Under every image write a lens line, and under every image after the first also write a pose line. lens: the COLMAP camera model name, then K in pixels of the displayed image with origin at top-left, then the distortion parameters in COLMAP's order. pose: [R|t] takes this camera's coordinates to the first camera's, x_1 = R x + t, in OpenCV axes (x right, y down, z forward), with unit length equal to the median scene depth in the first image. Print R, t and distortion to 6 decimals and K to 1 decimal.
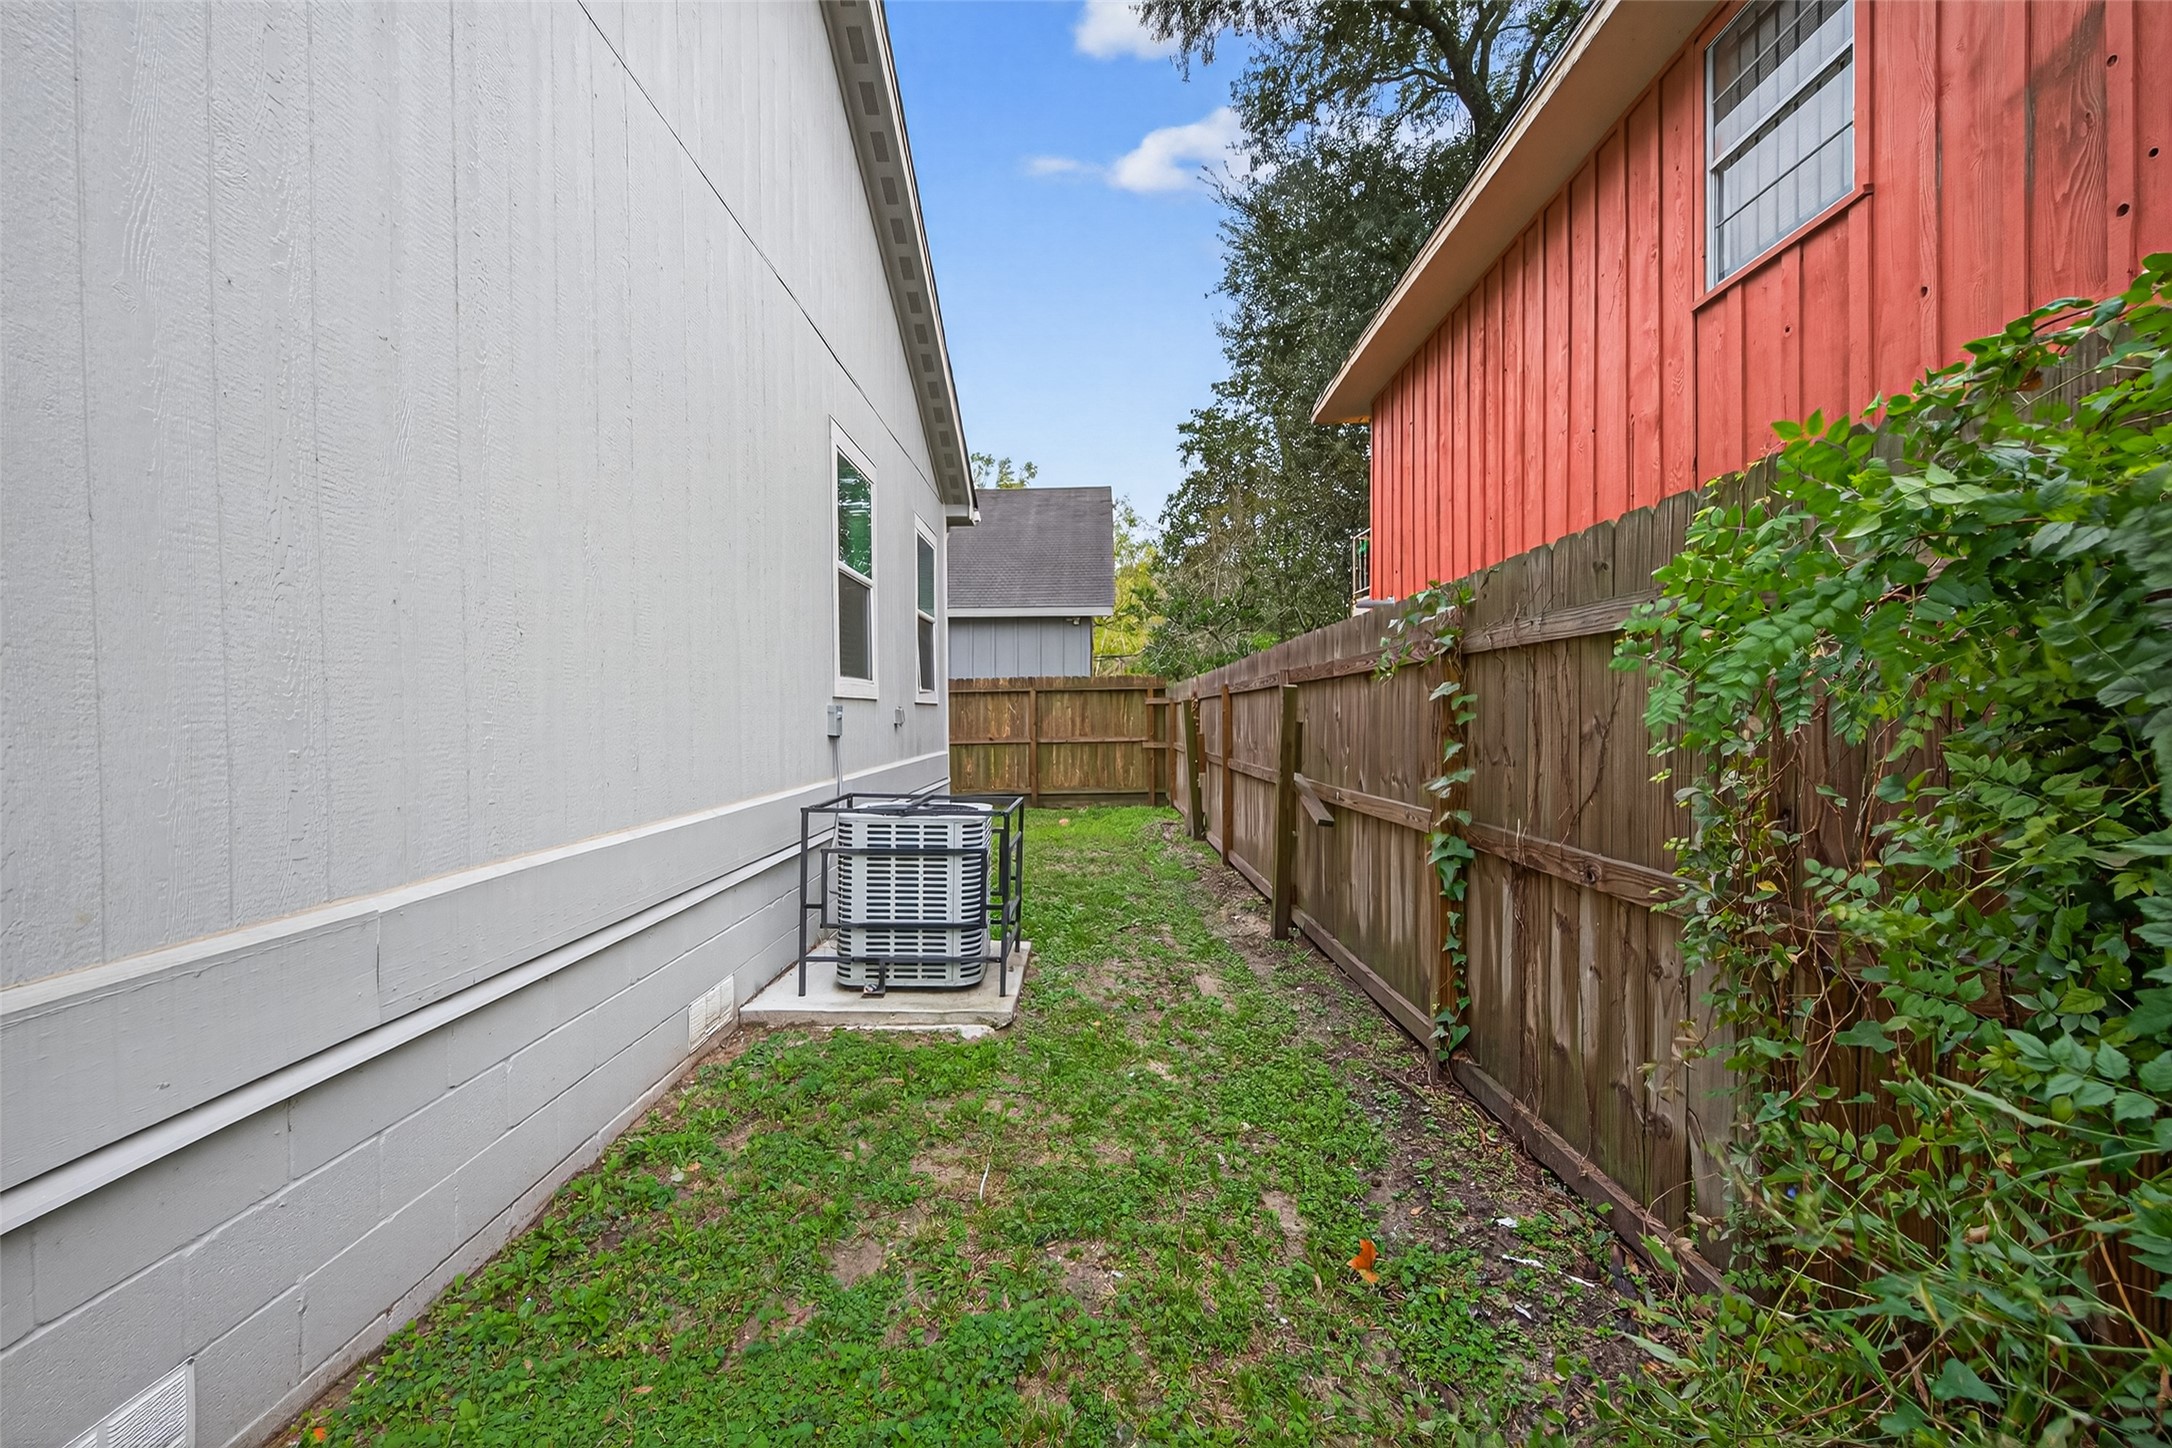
lens RADIAL K [[840.2, 0, 1089.1], [0, 840.2, 725.5], [0, 0, 1]] dist [0.008118, -0.002226]
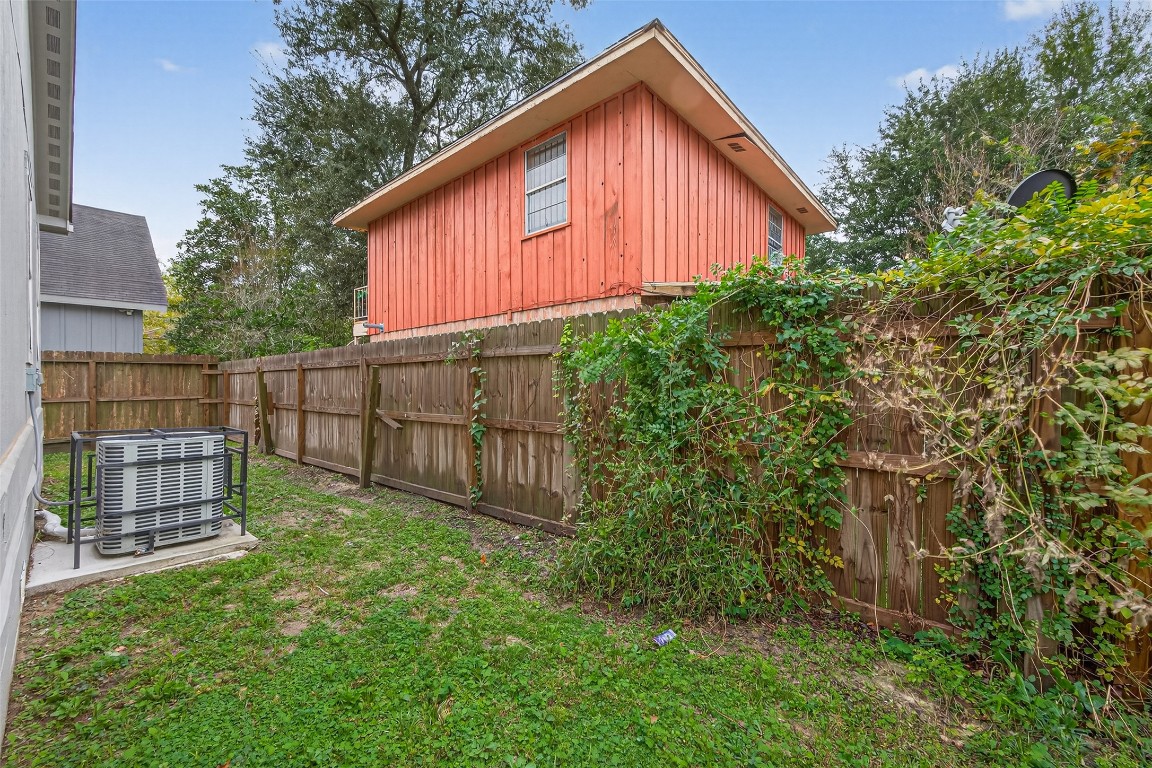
lens RADIAL K [[445.6, 0, 583.5], [0, 445.6, 388.5], [0, 0, 1]] dist [0.008118, -0.002226]
pose [[0.649194, -0.003693, 0.760614, -0.354172], [0.005152, 0.999987, 0.000458, 0.014242], [-0.760605, 0.003621, 0.649205, -0.165639]]
